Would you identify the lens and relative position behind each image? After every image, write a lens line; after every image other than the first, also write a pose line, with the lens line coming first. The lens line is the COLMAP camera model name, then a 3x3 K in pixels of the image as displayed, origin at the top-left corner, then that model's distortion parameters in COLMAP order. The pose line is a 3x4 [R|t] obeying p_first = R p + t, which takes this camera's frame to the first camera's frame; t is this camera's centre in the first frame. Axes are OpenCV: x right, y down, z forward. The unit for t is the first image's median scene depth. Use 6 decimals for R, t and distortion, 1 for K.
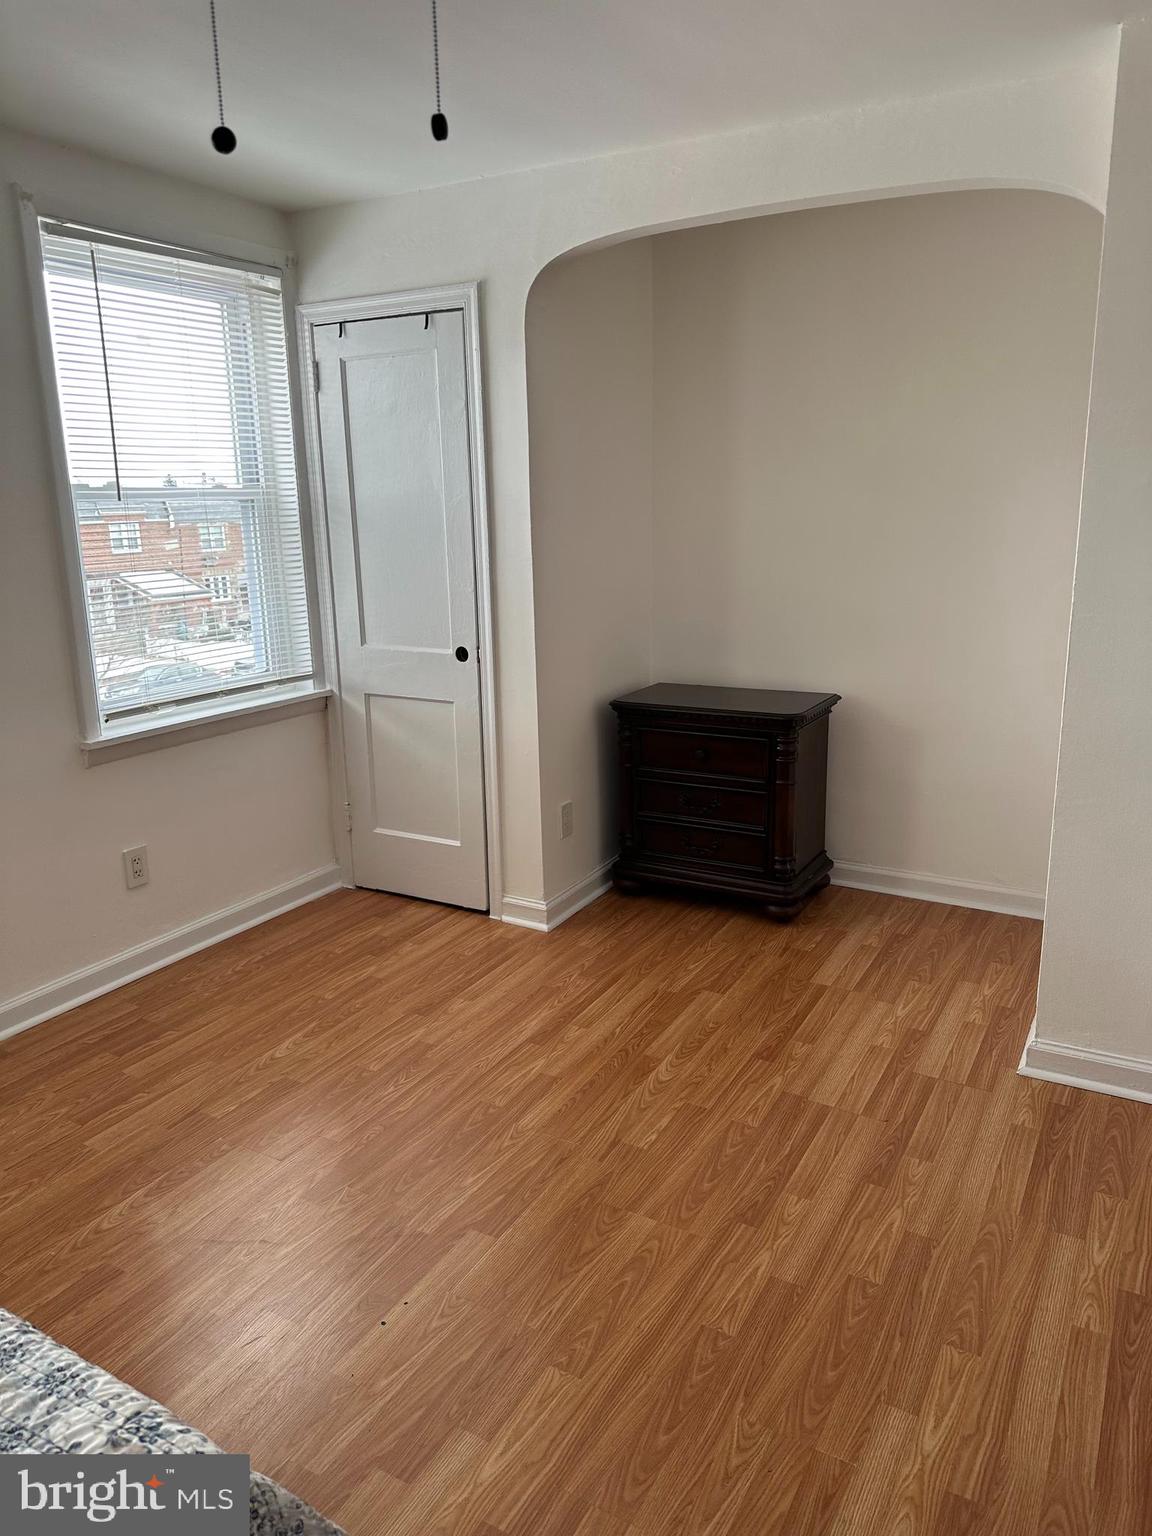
lens RADIAL K [[1089.2, 0, 572.8], [0, 1089.2, 761.1], [0, 0, 1]] dist [0.049058, -0.054099]
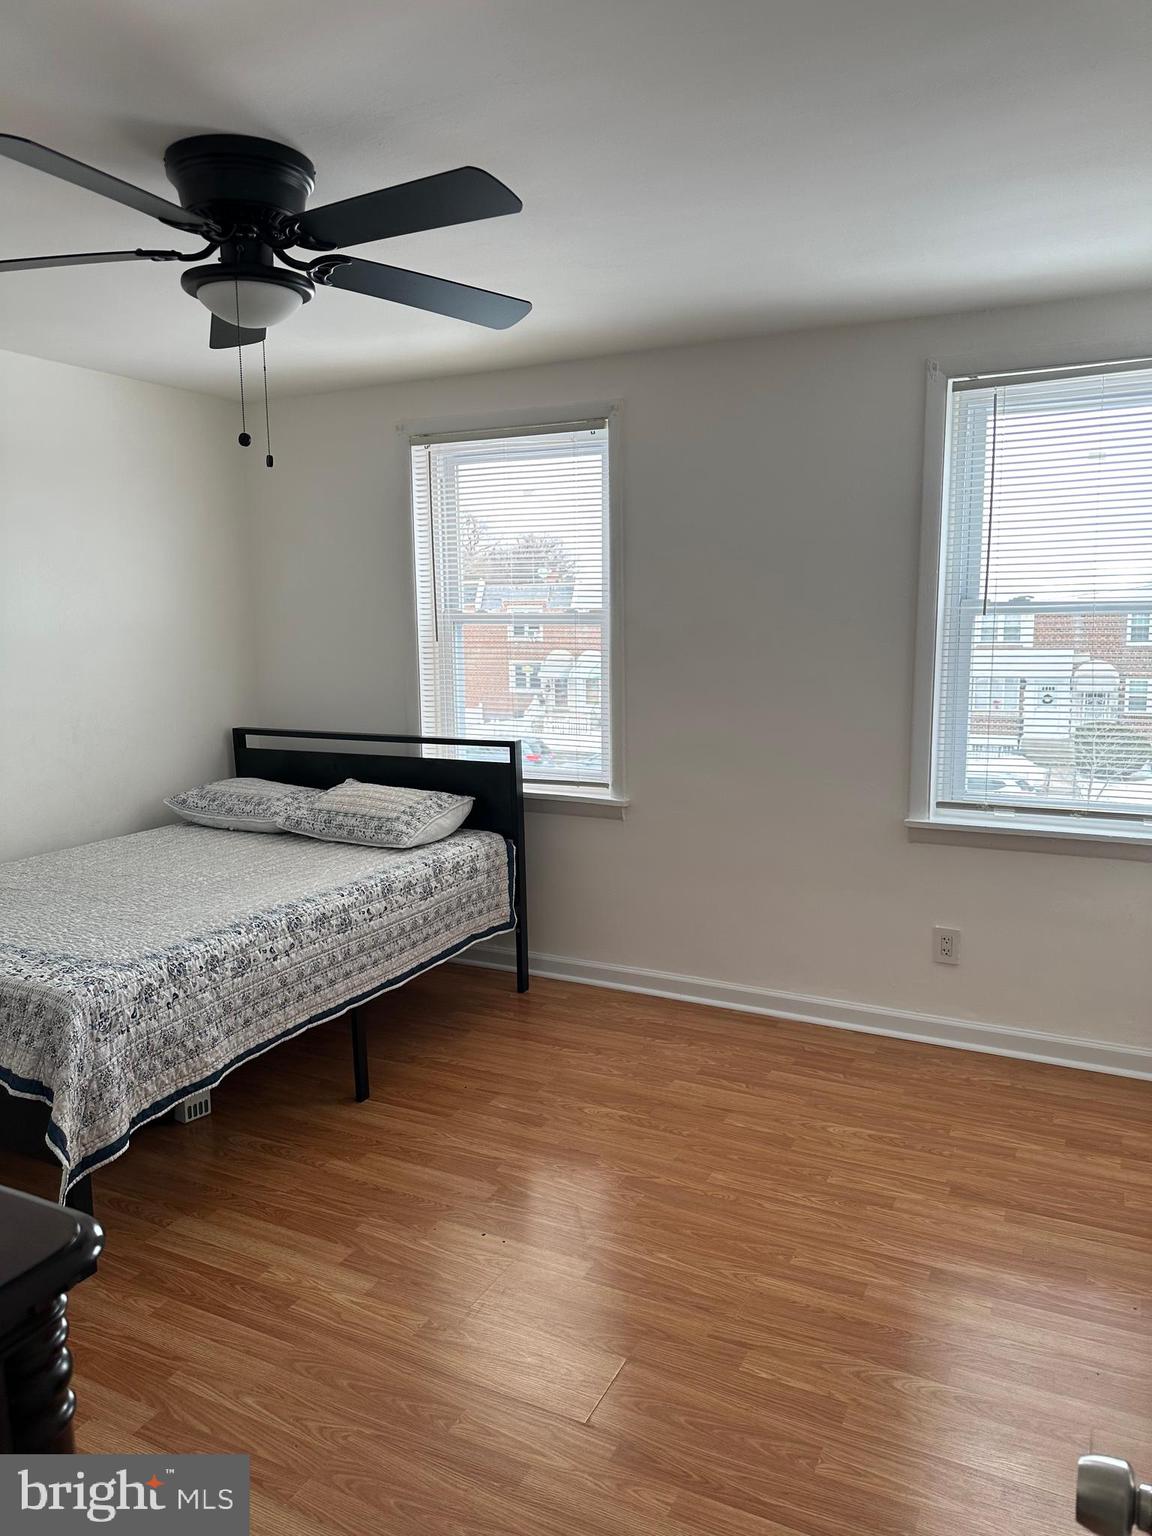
lens RADIAL K [[1089.2, 0, 586.8], [0, 1089.2, 763.6], [0, 0, 1]] dist [0.049058, -0.054099]
pose [[0.048617, 0.159204, -0.986048, 0.664232], [-0.224899, 0.963609, 0.144492, -0.163190], [0.973168, 0.214737, 0.082653, 0.558164]]
